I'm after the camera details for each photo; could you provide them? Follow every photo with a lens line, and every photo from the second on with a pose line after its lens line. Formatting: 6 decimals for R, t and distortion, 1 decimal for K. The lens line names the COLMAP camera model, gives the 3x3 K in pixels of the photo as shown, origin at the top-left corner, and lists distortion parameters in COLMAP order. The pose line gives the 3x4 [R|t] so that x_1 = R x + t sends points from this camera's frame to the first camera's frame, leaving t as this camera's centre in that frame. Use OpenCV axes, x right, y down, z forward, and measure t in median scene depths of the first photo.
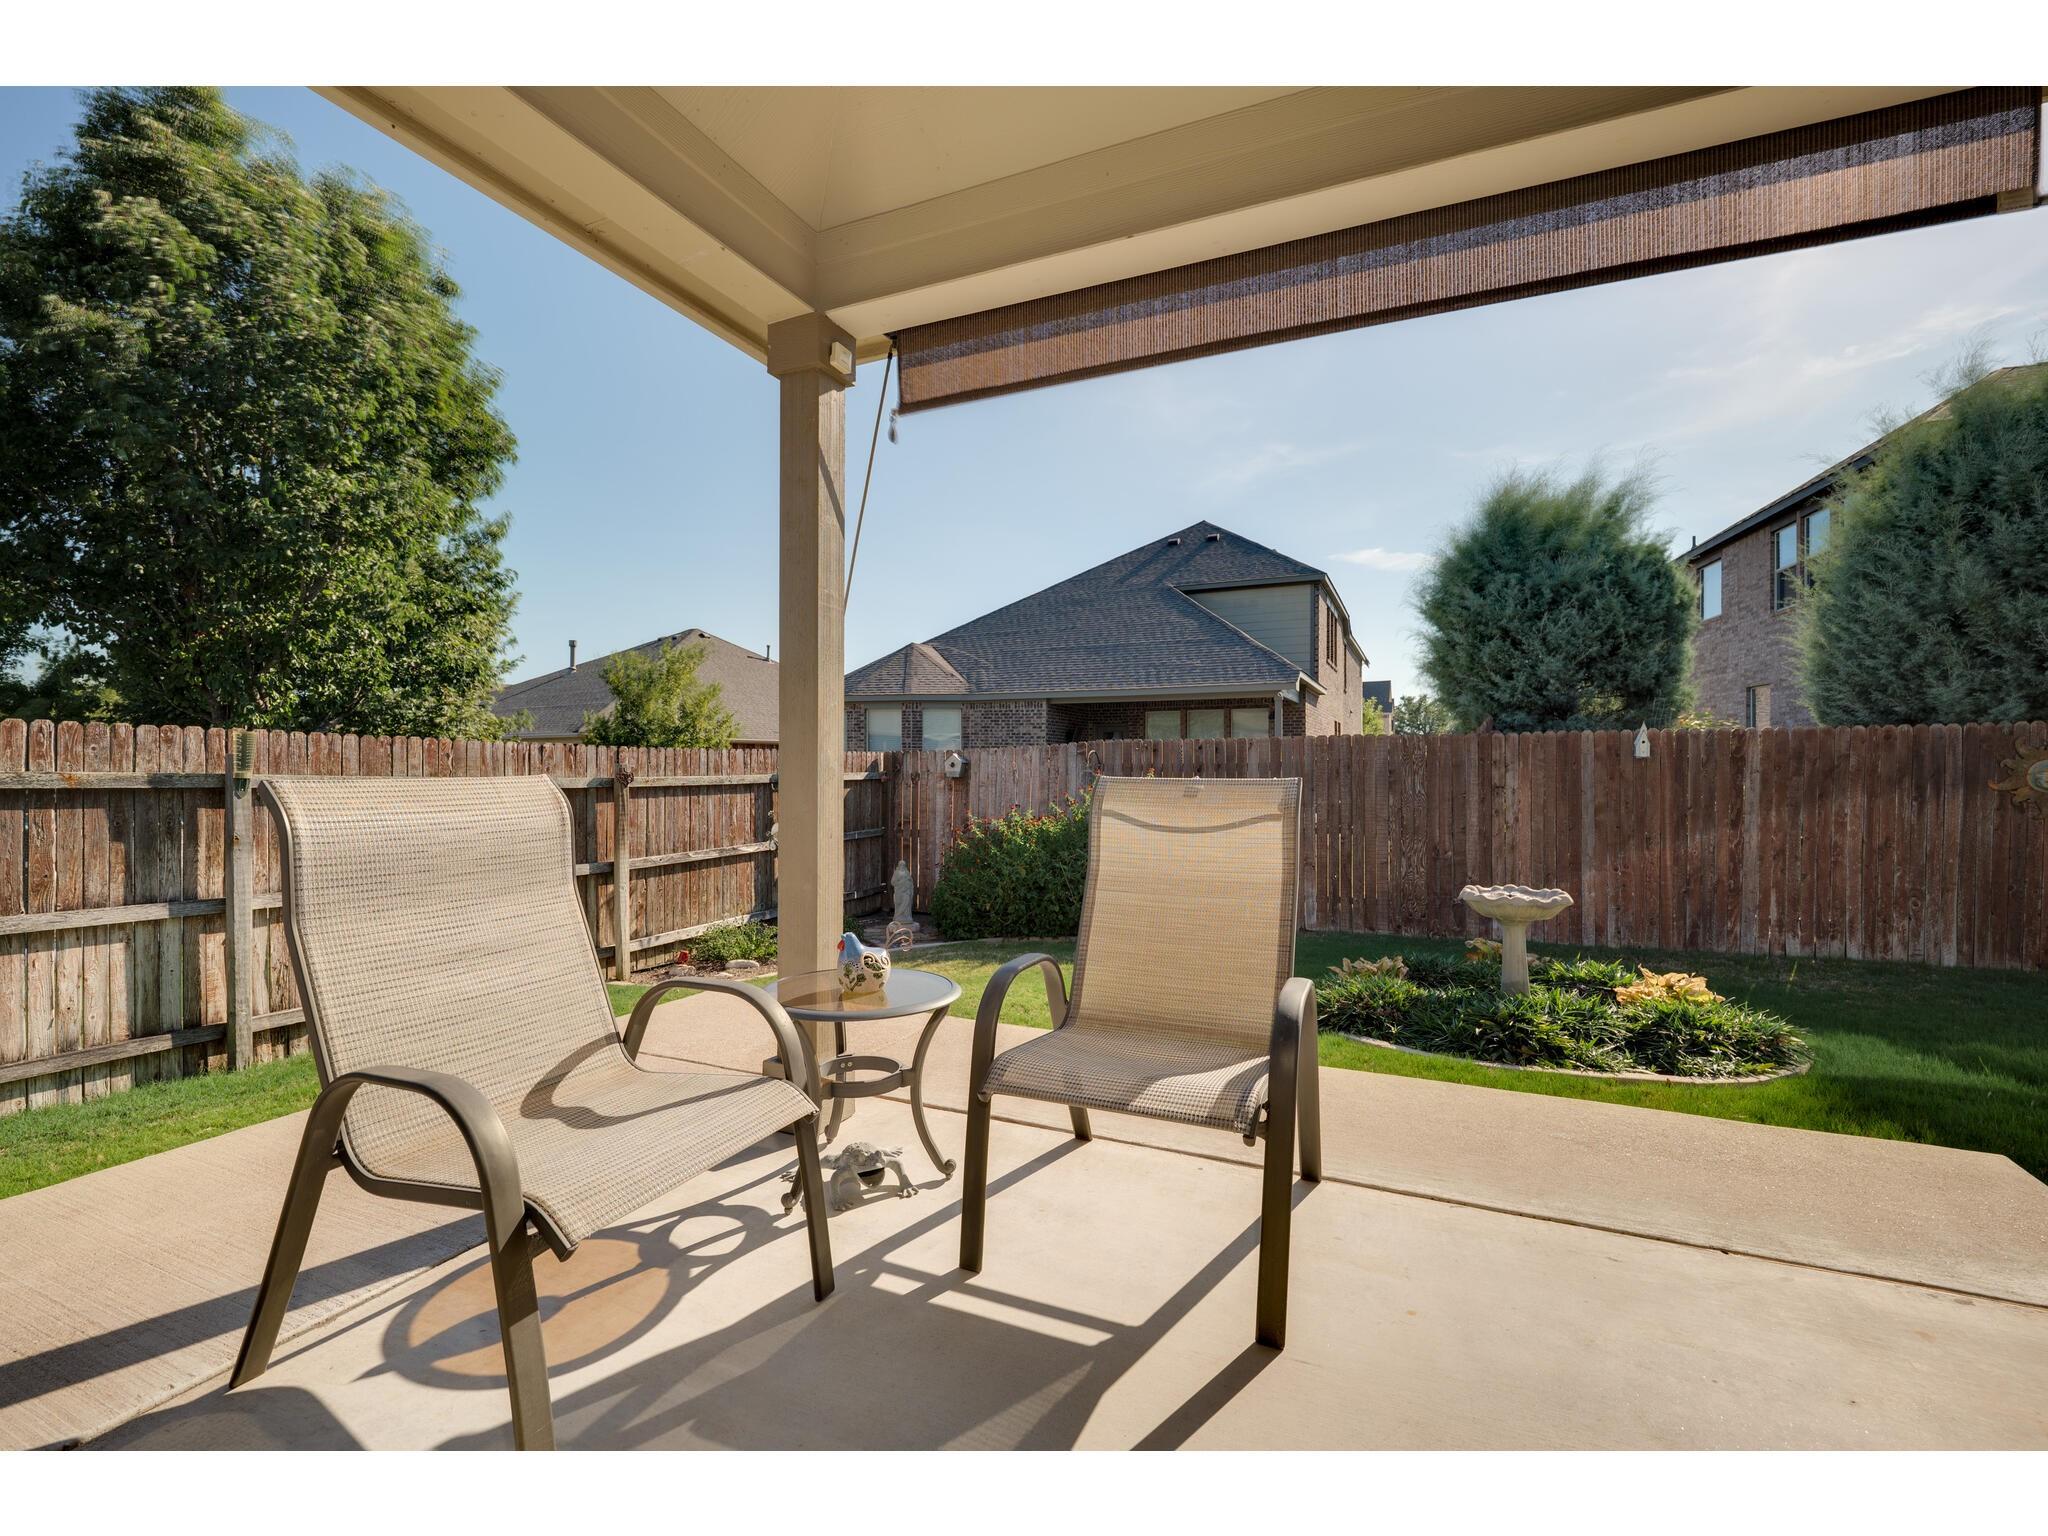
lens RADIAL K [[901.9, 0, 1019.0], [0, 901.9, 762.1], [0, 0, 1]] dist [-0.004075, -0.000404]
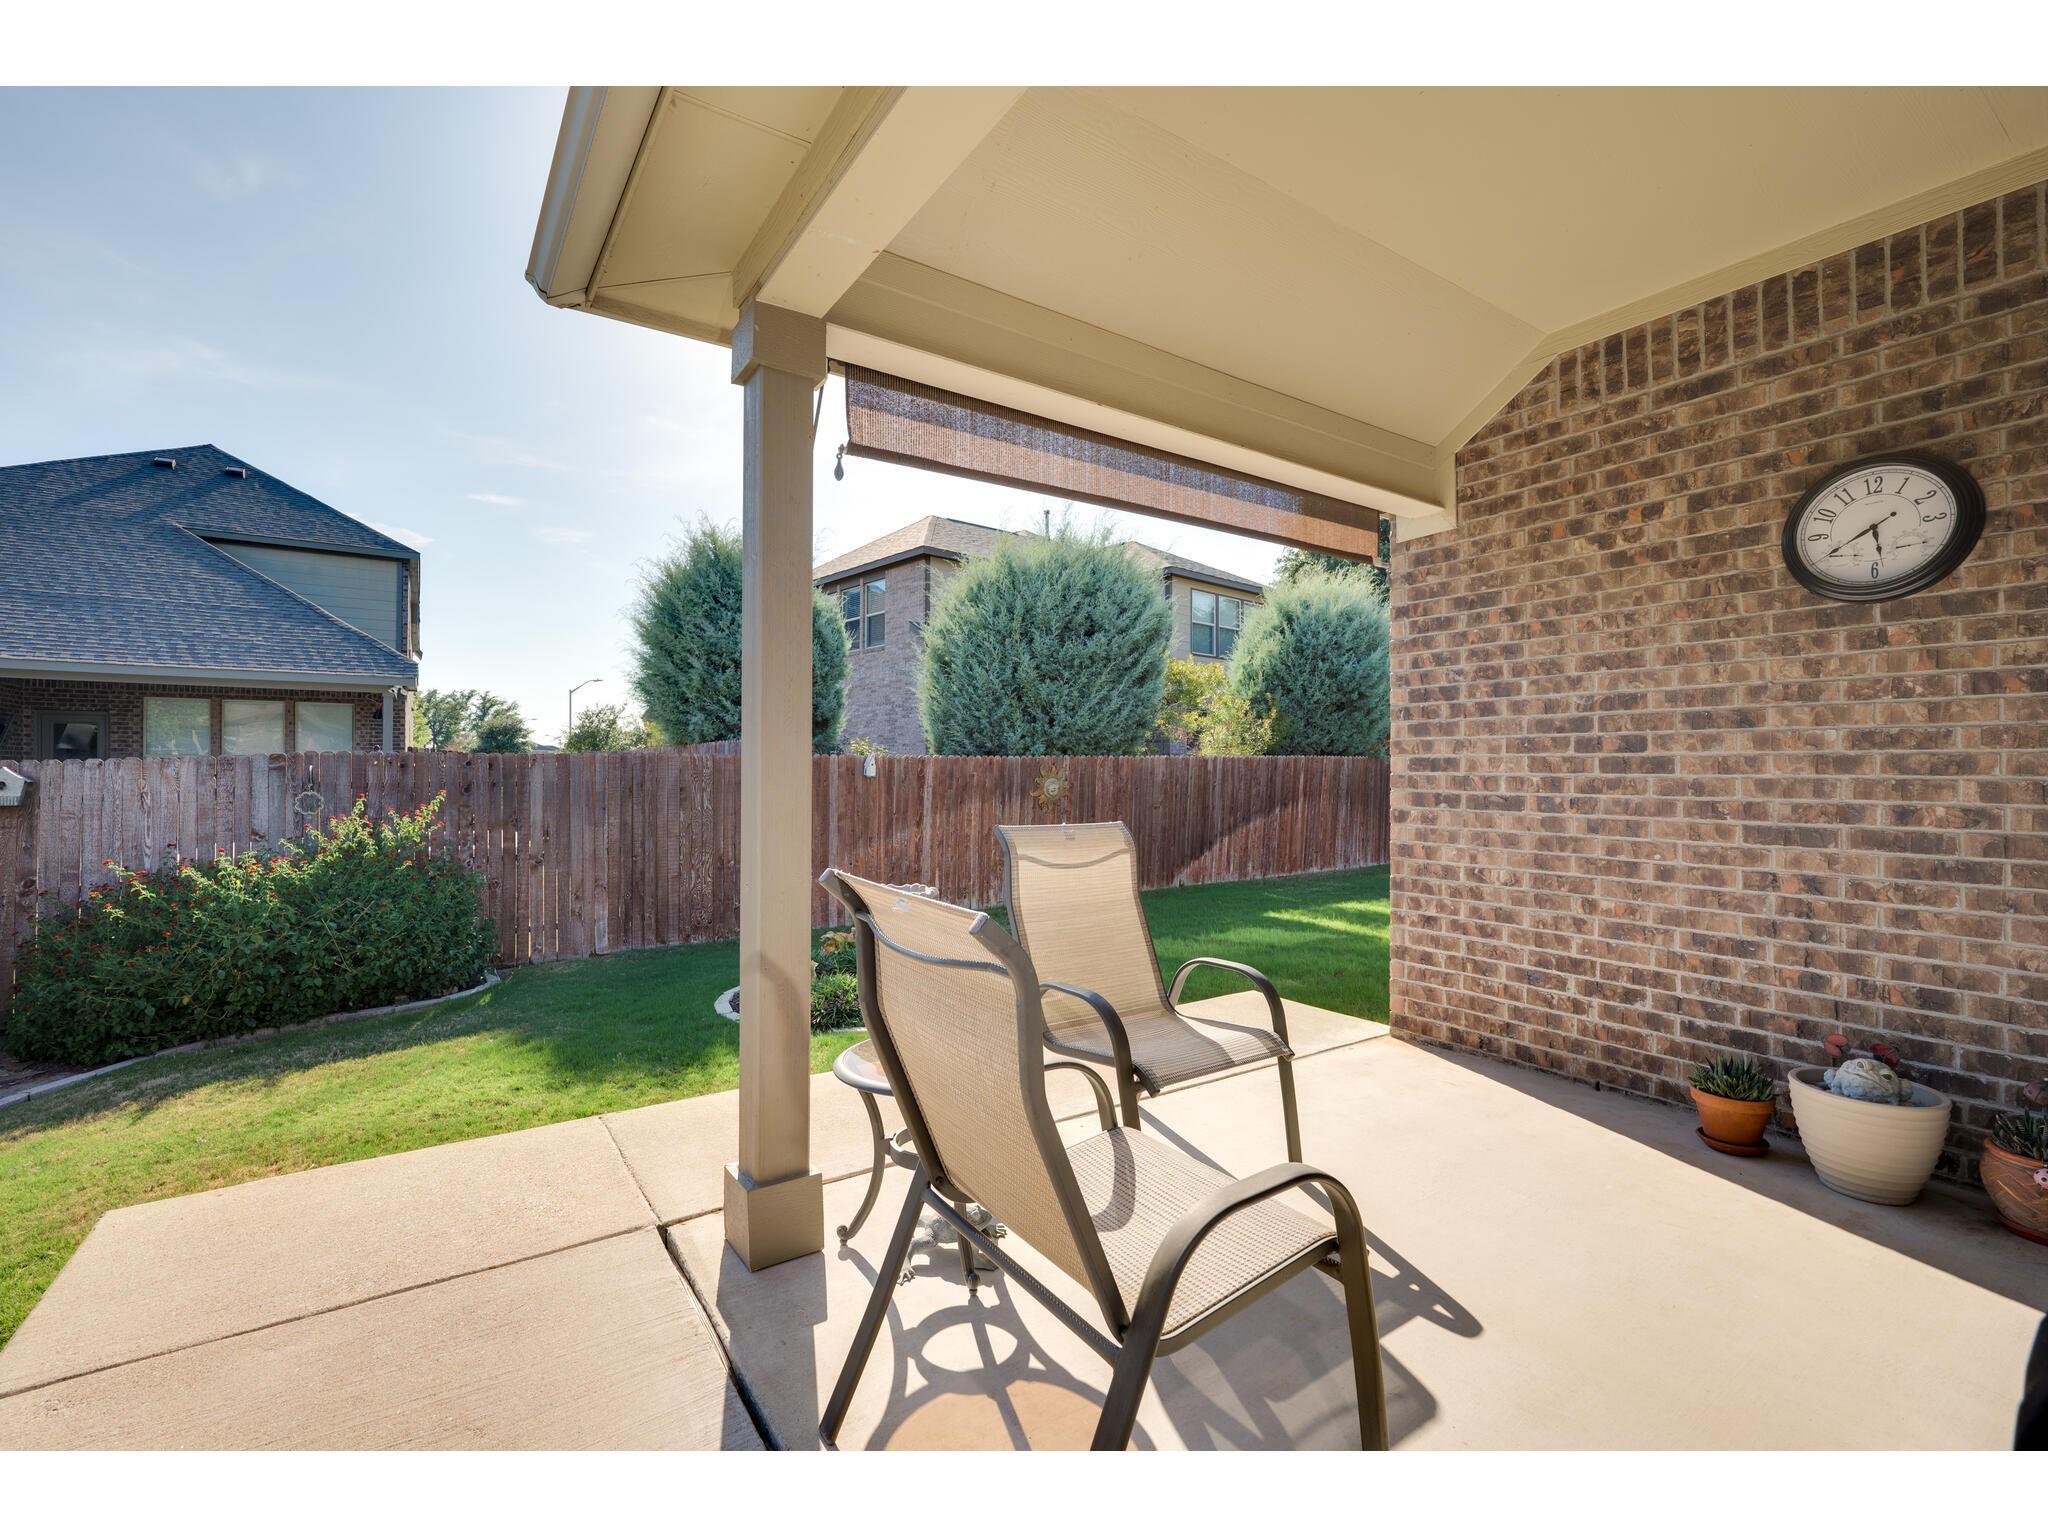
lens RADIAL K [[901.9, 0, 1019.0], [0, 901.9, 762.1], [0, 0, 1]] dist [-0.004075, -0.000404]
pose [[0.525951, 0.008523, 0.850472, -0.299189], [-0.008464, 0.999953, -0.004787, -0.021017], [-0.850473, -0.004681, 0.525998, 0.124829]]
